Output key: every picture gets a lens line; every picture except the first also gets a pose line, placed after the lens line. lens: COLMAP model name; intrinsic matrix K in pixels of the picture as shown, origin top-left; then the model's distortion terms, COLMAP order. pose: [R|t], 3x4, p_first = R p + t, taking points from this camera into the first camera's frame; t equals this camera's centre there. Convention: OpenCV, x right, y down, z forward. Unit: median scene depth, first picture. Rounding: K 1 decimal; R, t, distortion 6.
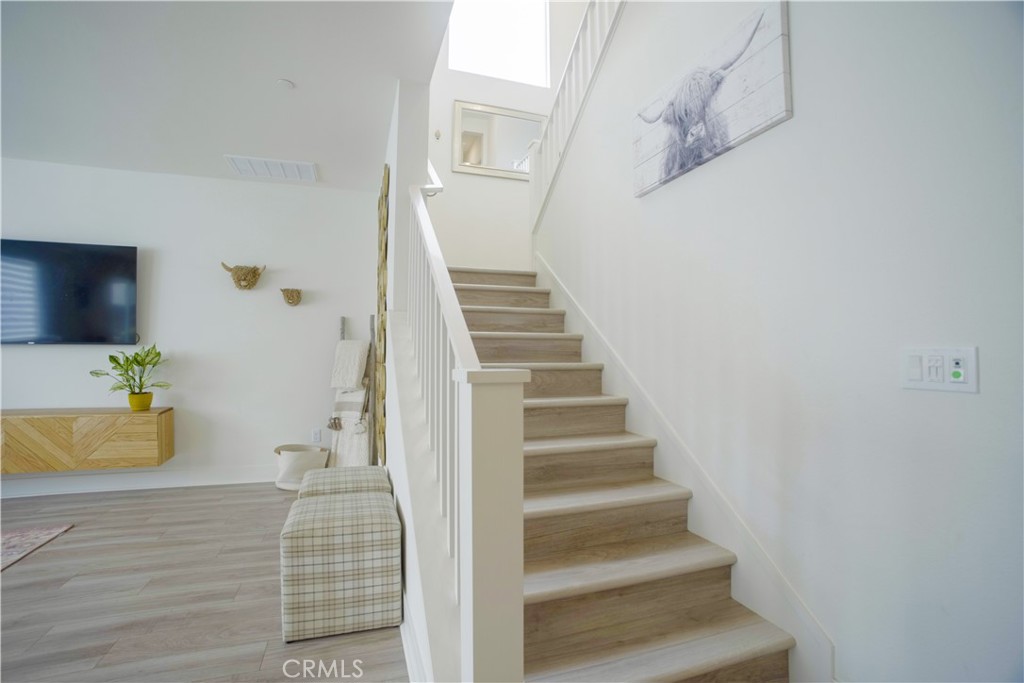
lens RADIAL K [[456.9, 0, 508.4], [0, 456.9, 344.7], [0, 0, 1]] dist [-0.083158, 0.032091]
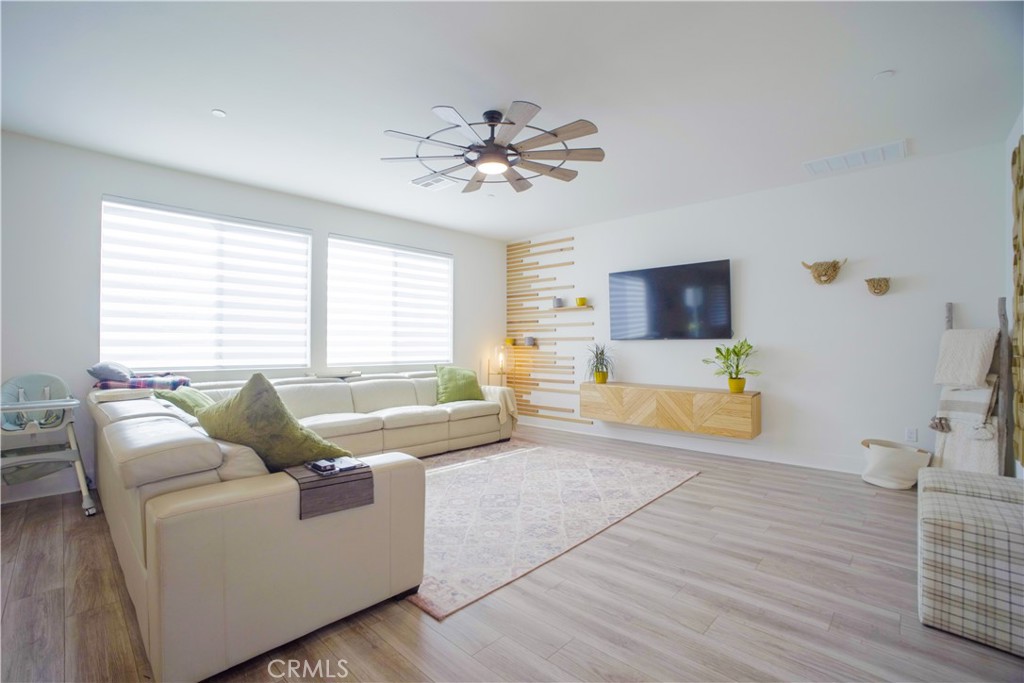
lens RADIAL K [[456.9, 0, 508.4], [0, 456.9, 344.7], [0, 0, 1]] dist [-0.083158, 0.032091]
pose [[0.463270, -0.004924, -0.886204, -0.024063], [0.021498, 0.999753, 0.005683, -0.004507], [0.885957, -0.021684, 0.463261, -0.150692]]
